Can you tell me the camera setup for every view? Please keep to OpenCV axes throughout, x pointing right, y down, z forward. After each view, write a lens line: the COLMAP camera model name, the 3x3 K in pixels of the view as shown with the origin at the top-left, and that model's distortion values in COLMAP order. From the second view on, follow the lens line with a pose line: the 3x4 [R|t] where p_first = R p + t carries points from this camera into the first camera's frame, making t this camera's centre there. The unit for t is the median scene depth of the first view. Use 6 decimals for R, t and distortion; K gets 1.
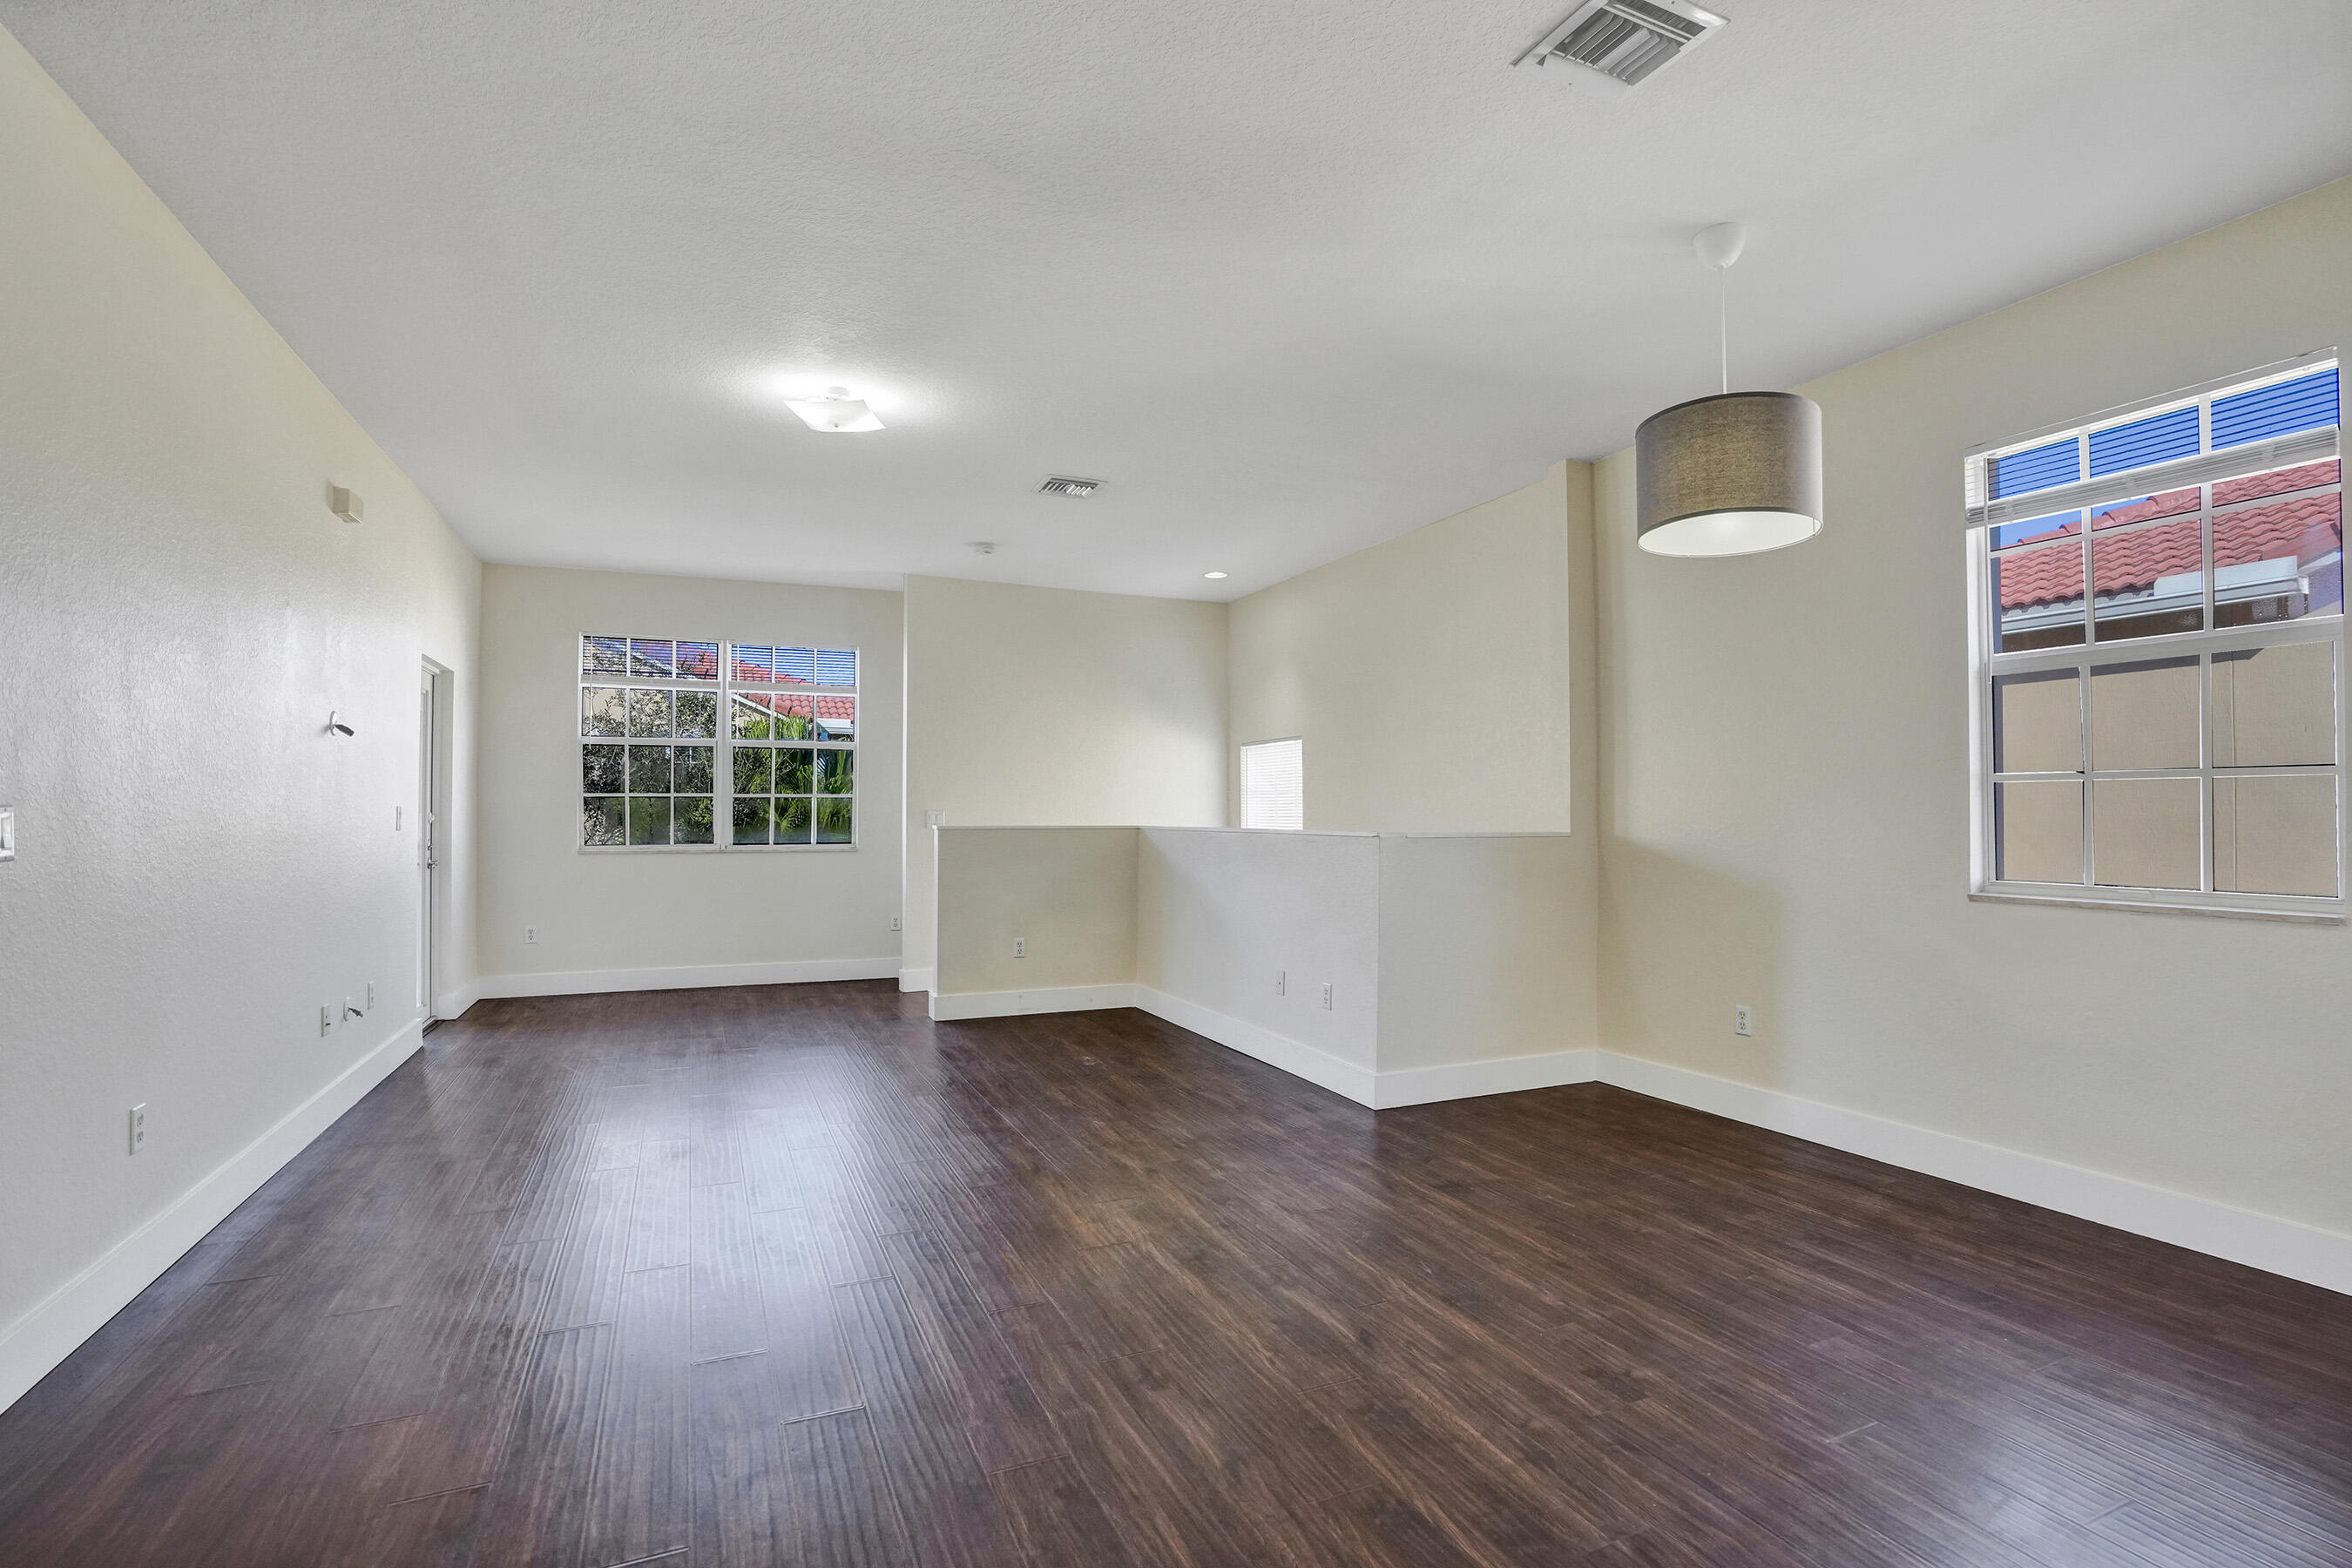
lens RADIAL K [[1093.8, 0, 1169.8], [0, 1093.8, 805.3], [0, 0, 1]] dist [-0.031533, 0.004412]
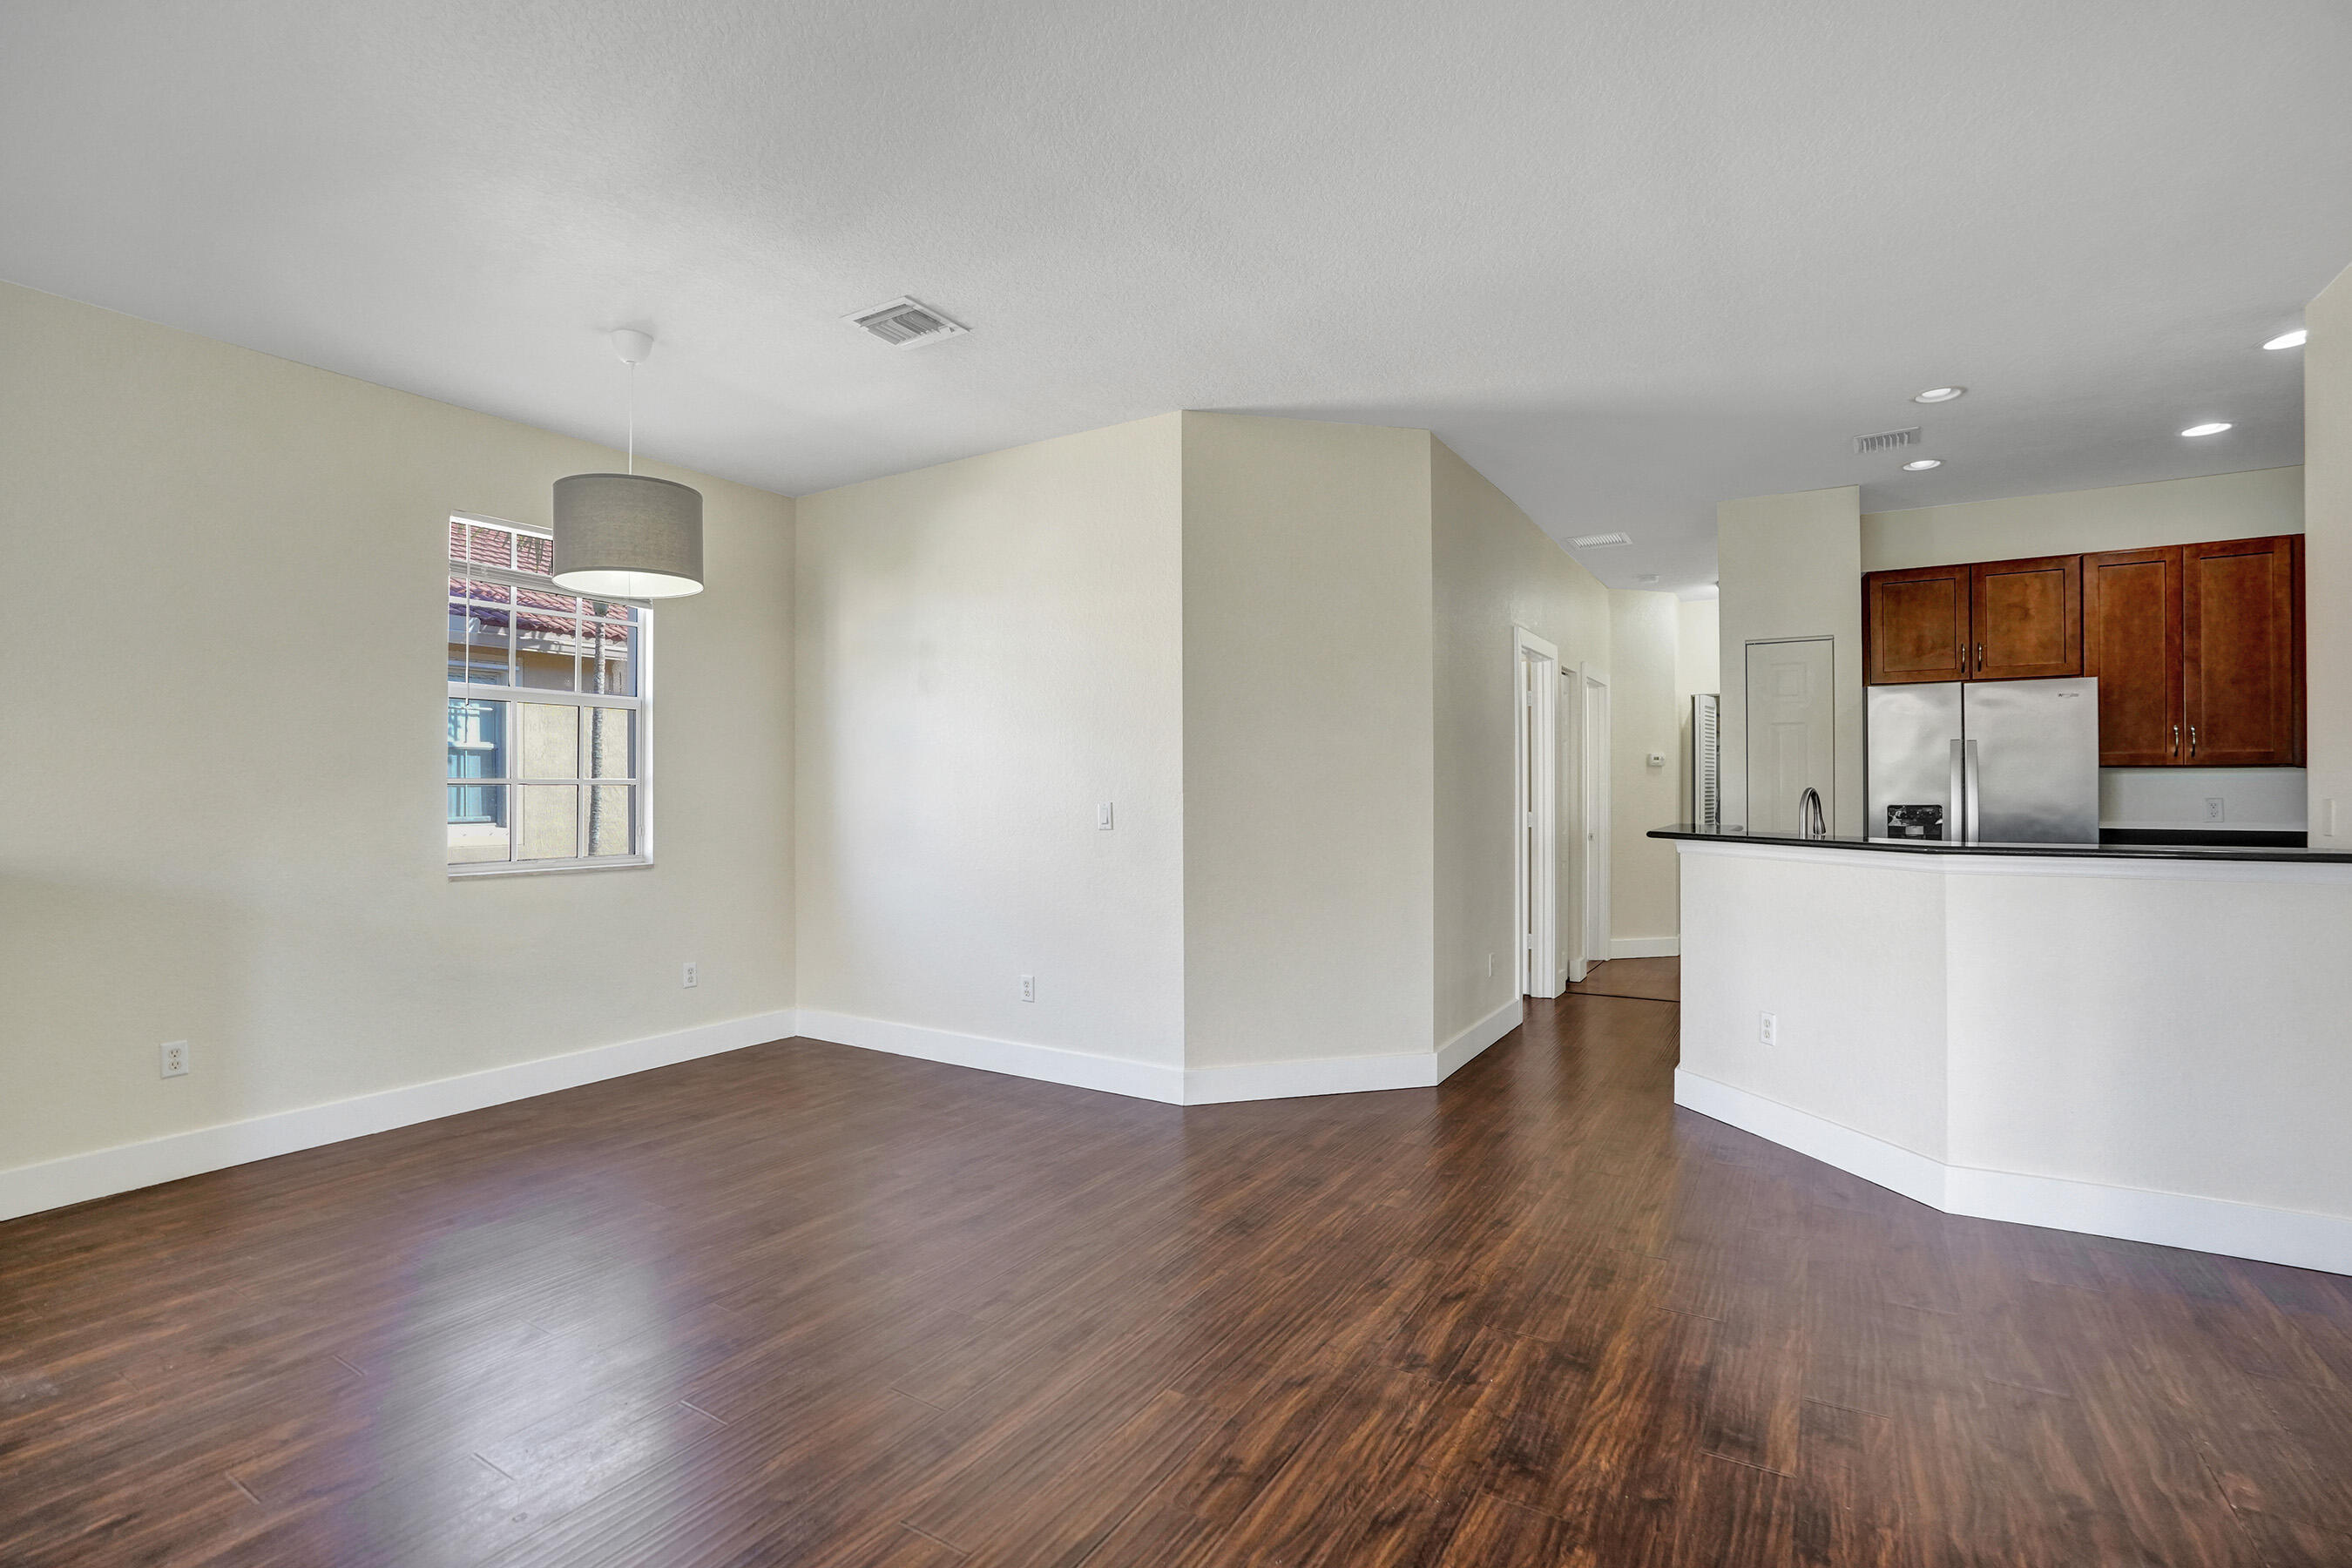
lens RADIAL K [[1093.8, 0, 1181.7], [0, 1093.8, 790.8], [0, 0, 1]] dist [-0.031533, 0.004412]
pose [[-0.563563, 0.006932, 0.826044, -0.487899], [0.001386, 0.999971, -0.007446, -0.002195], [-0.826072, -0.003051, -0.563556, 0.668819]]
